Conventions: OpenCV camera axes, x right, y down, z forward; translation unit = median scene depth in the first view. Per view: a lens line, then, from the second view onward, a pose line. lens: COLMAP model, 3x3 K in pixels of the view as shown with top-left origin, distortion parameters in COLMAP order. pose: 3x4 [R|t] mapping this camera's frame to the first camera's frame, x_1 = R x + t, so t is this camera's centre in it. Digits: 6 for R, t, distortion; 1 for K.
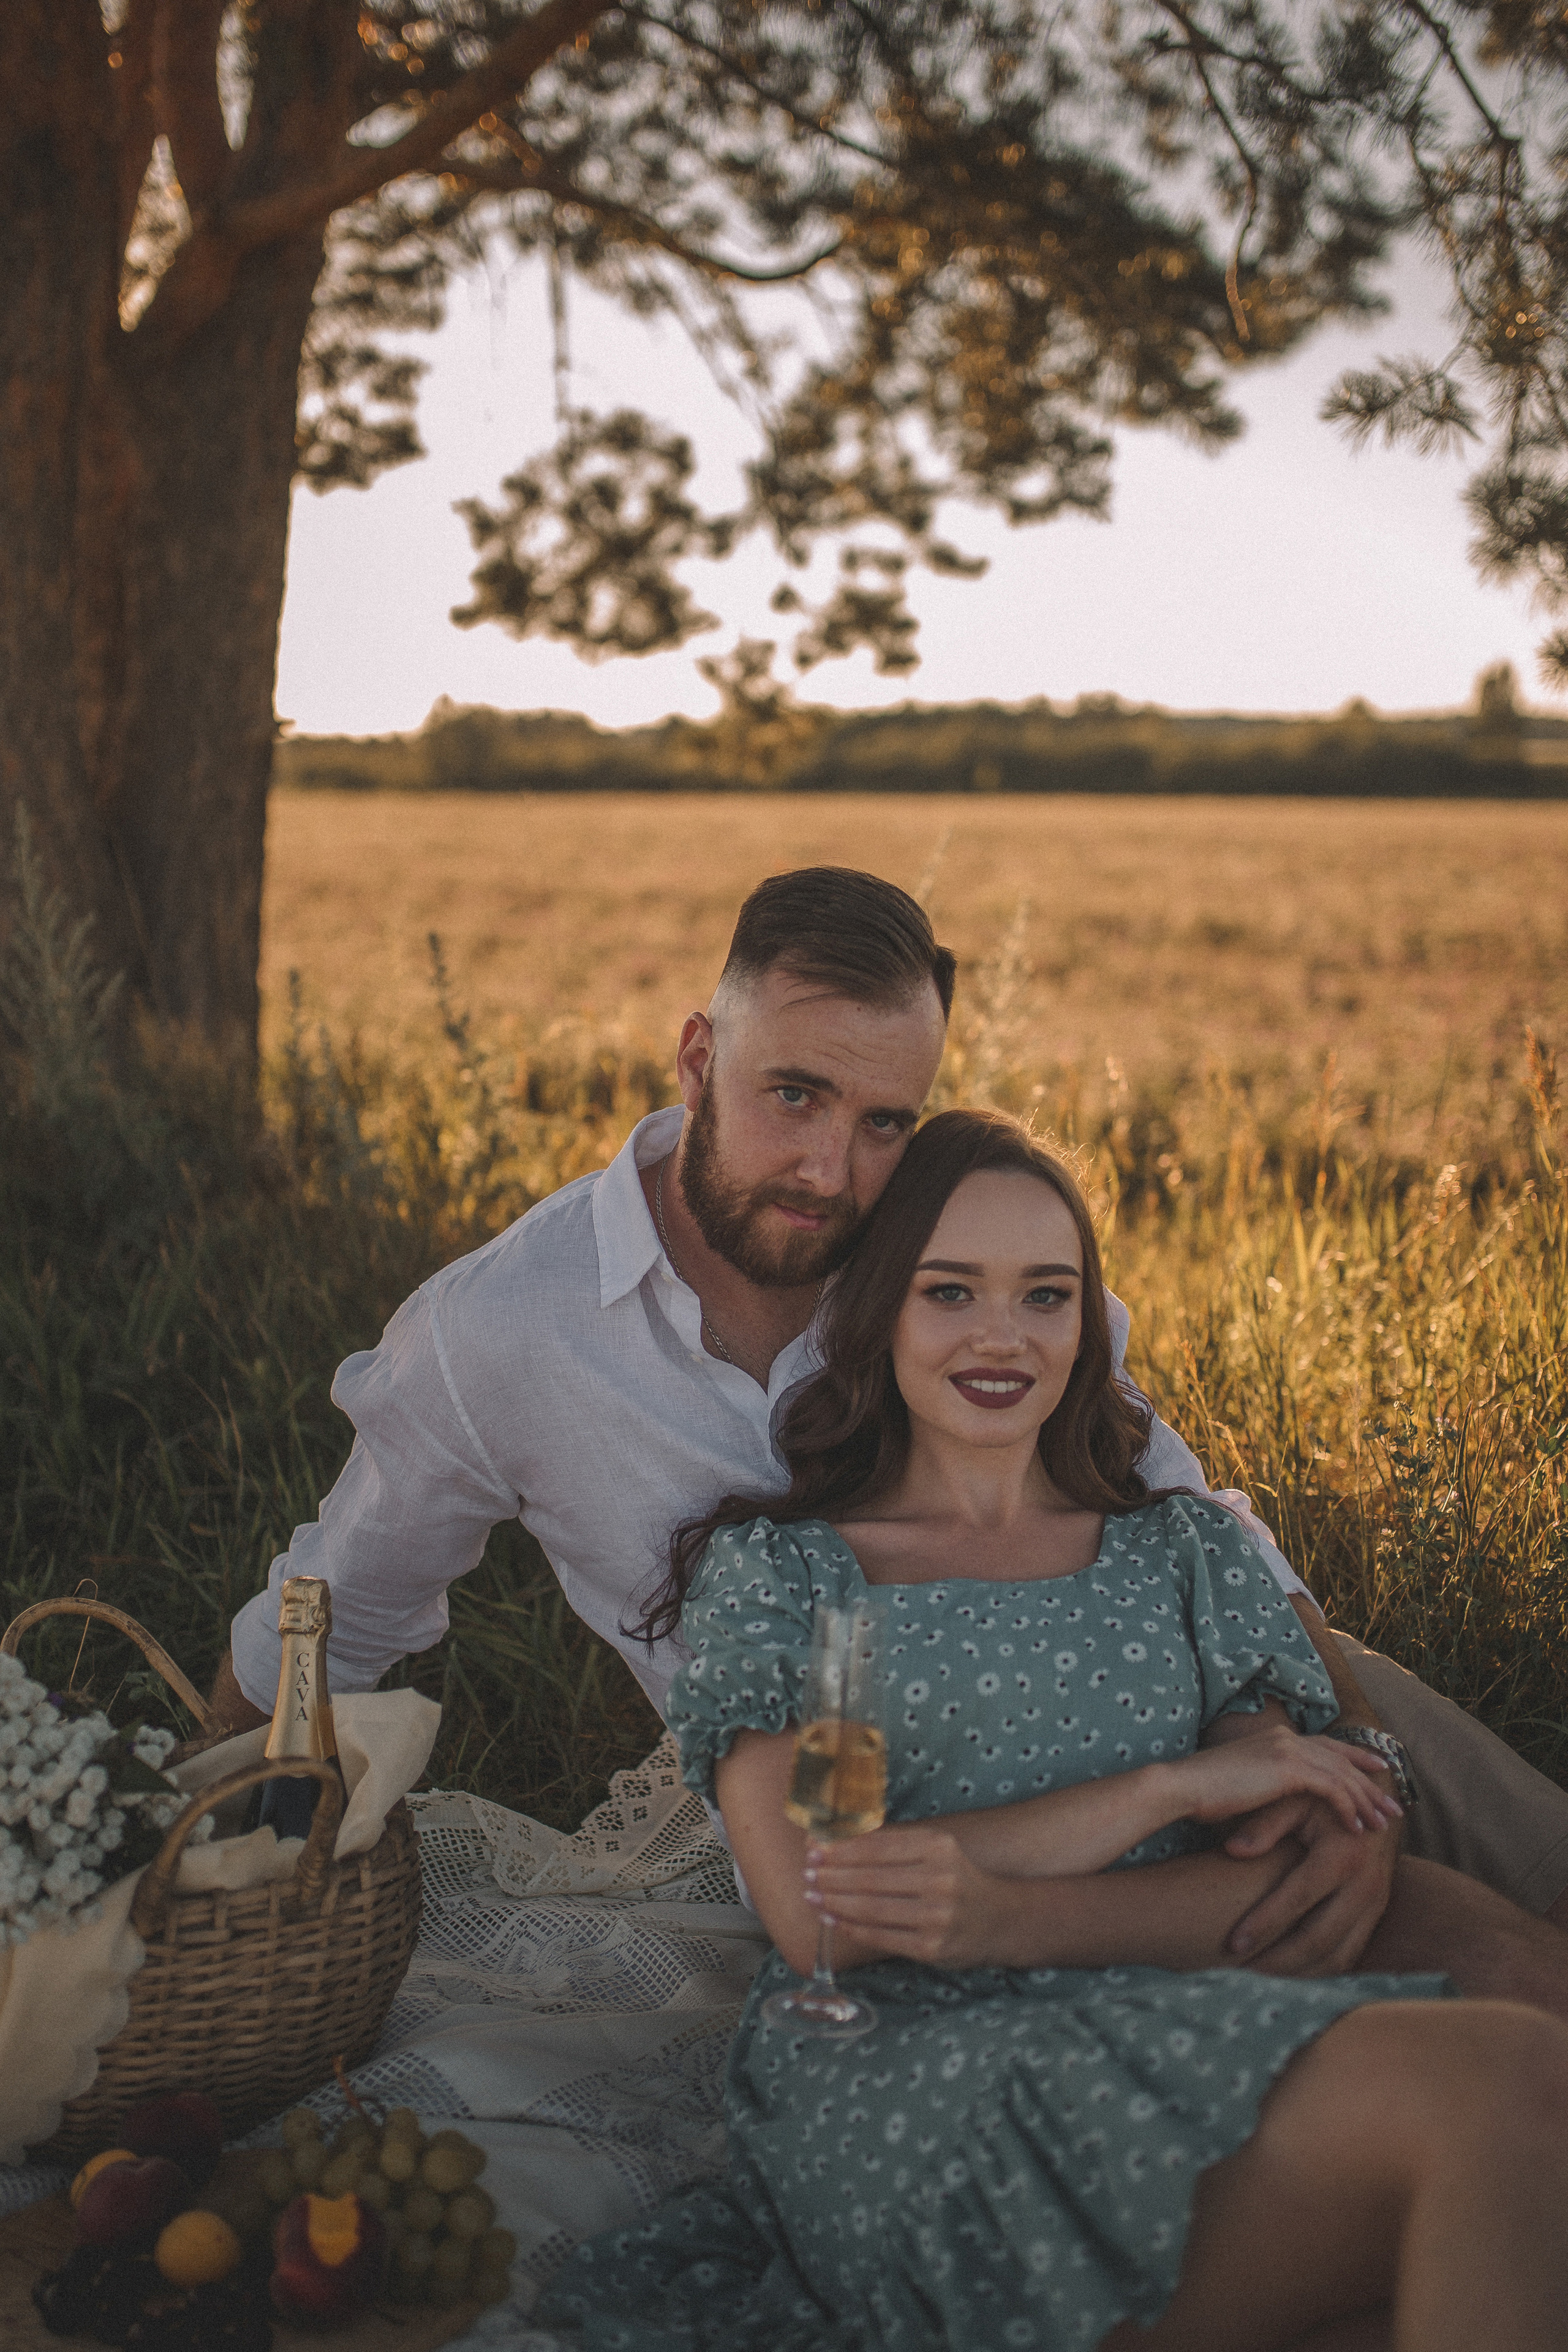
lens RADIAL K [[2288.8, 0, 784.0], [0, 2288.8, 1176.0], [0, 0, 1]] dist [0.041269, 0.010225]
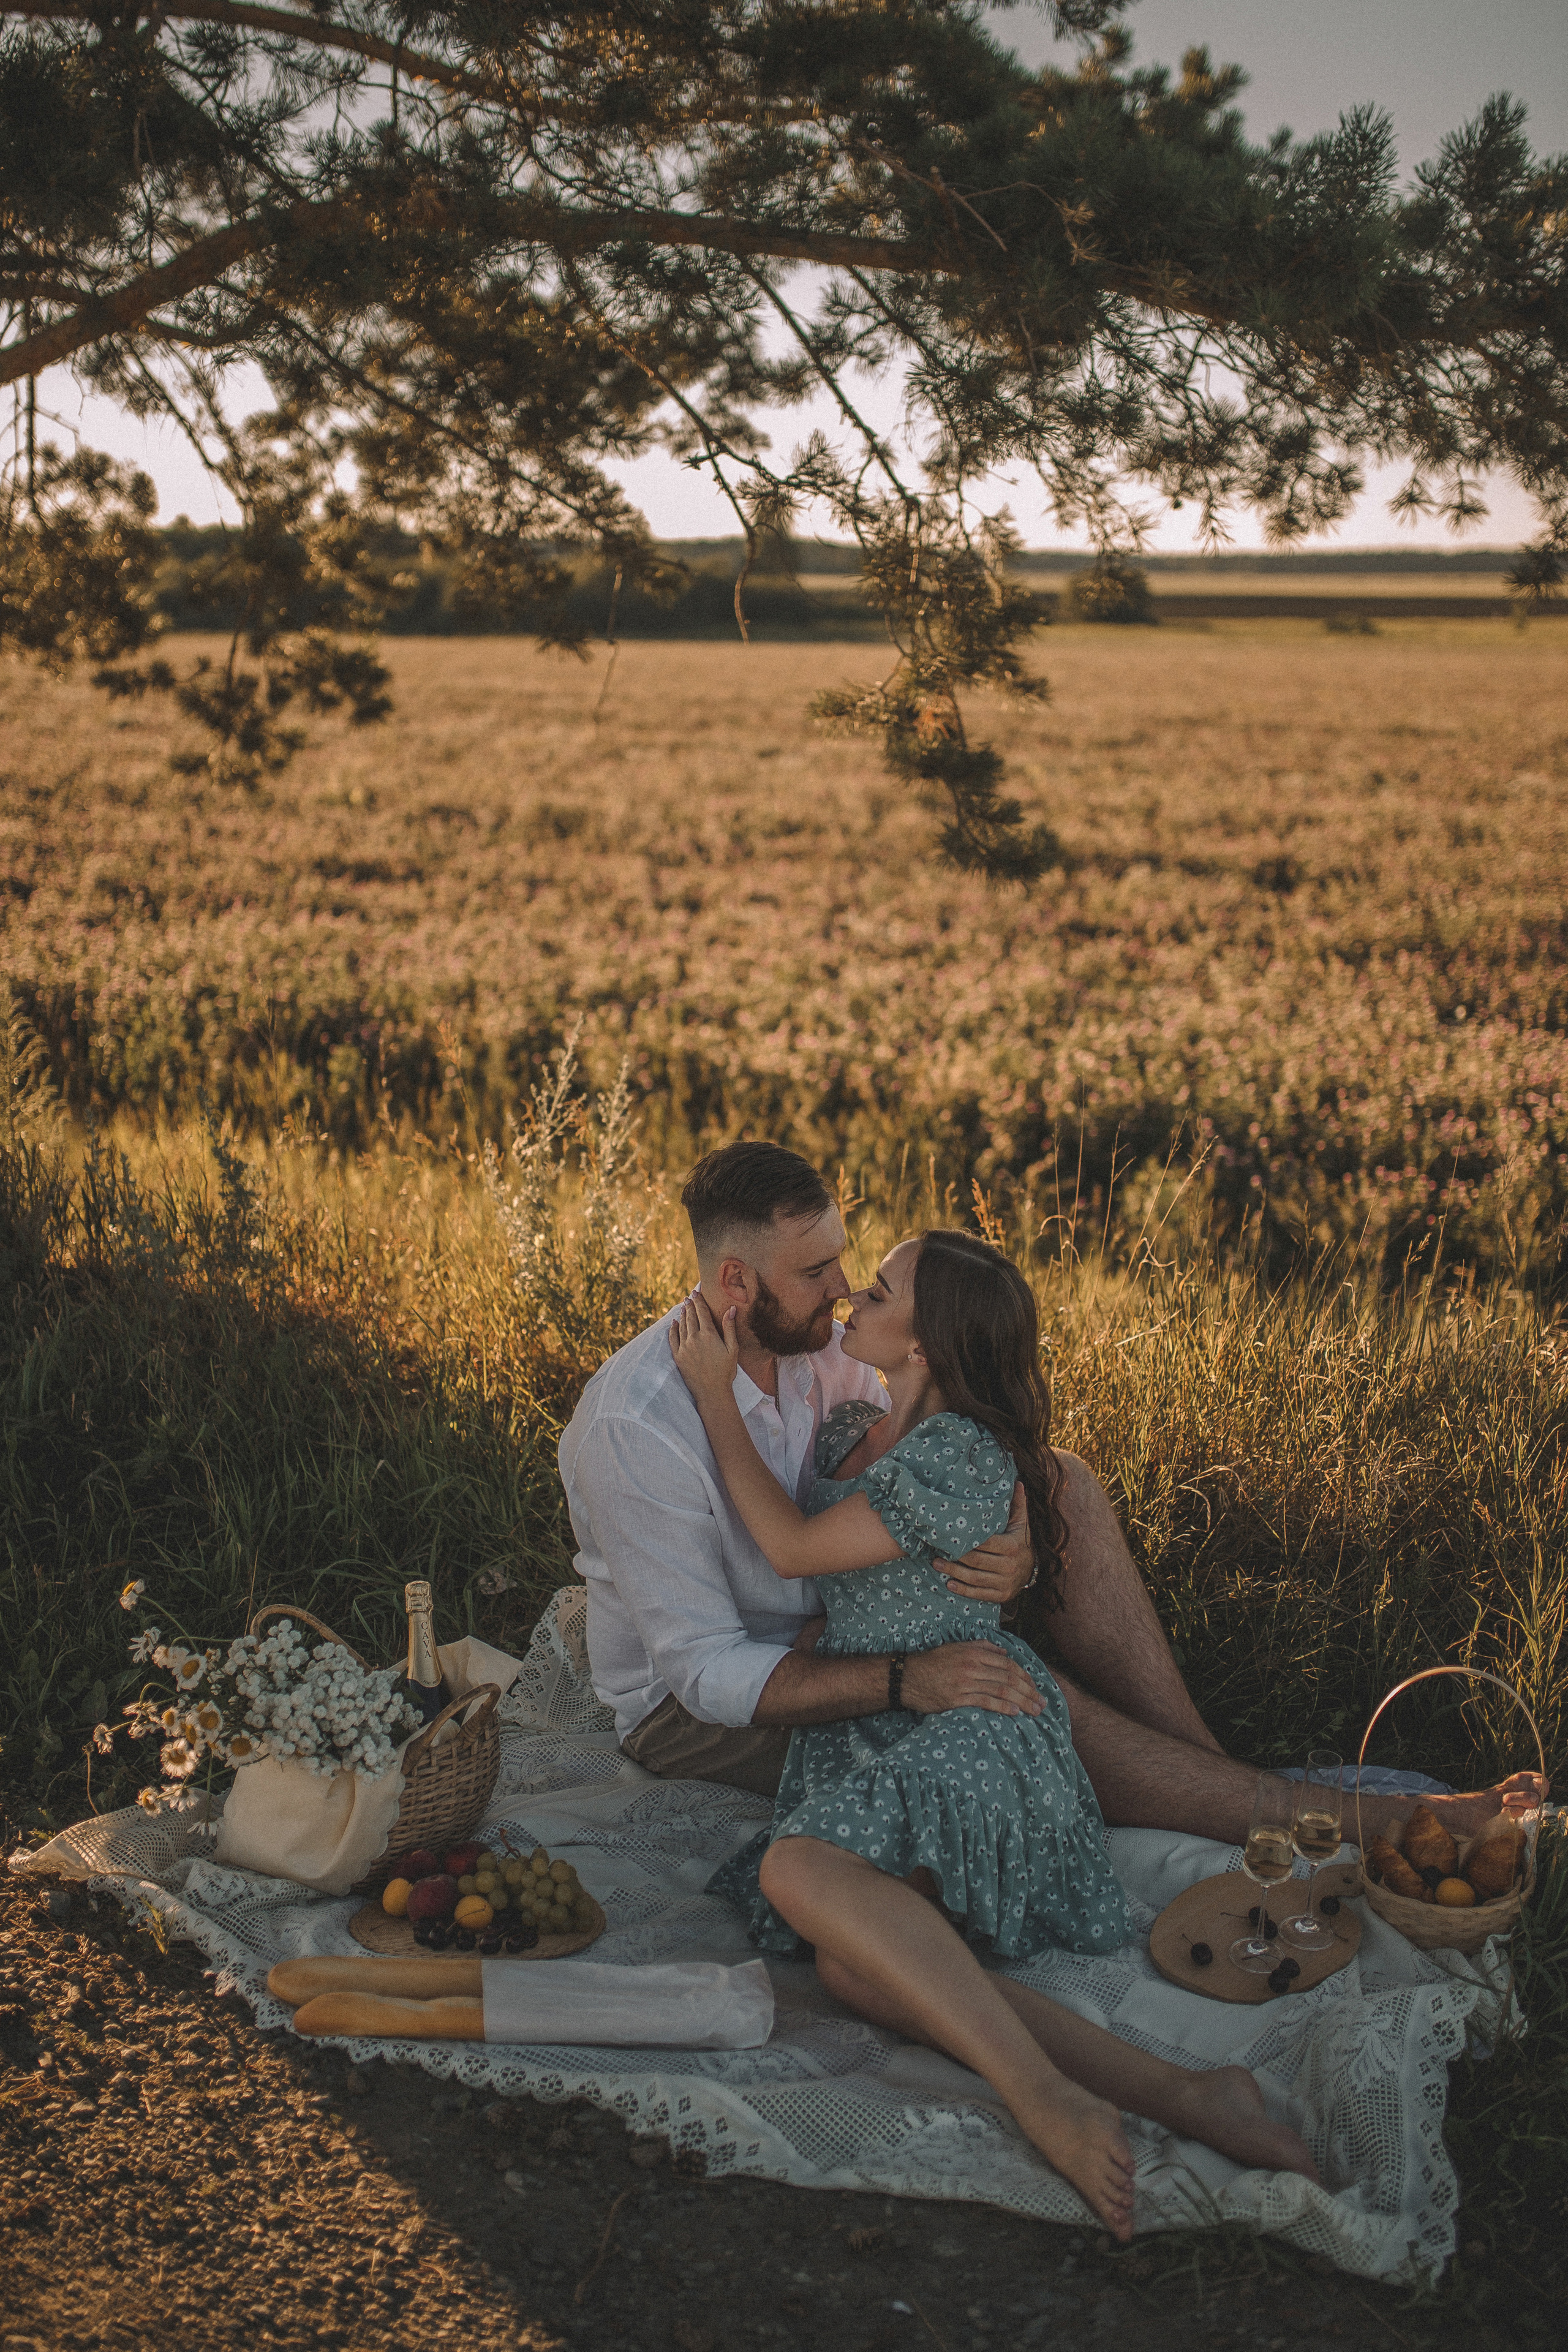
lens RADIAL K [[2288.8, 0, 784.0], [0, 2288.8, 1176.0], [0, 0, 1]] dist [0.041269, 0.010225]
pose [[0.955799, -0.055526, 0.288731, -0.087554], [0.036439, 0.996806, 0.071070, -0.053297], [-0.291755, -0.057408, 0.954769, -0.162910]]
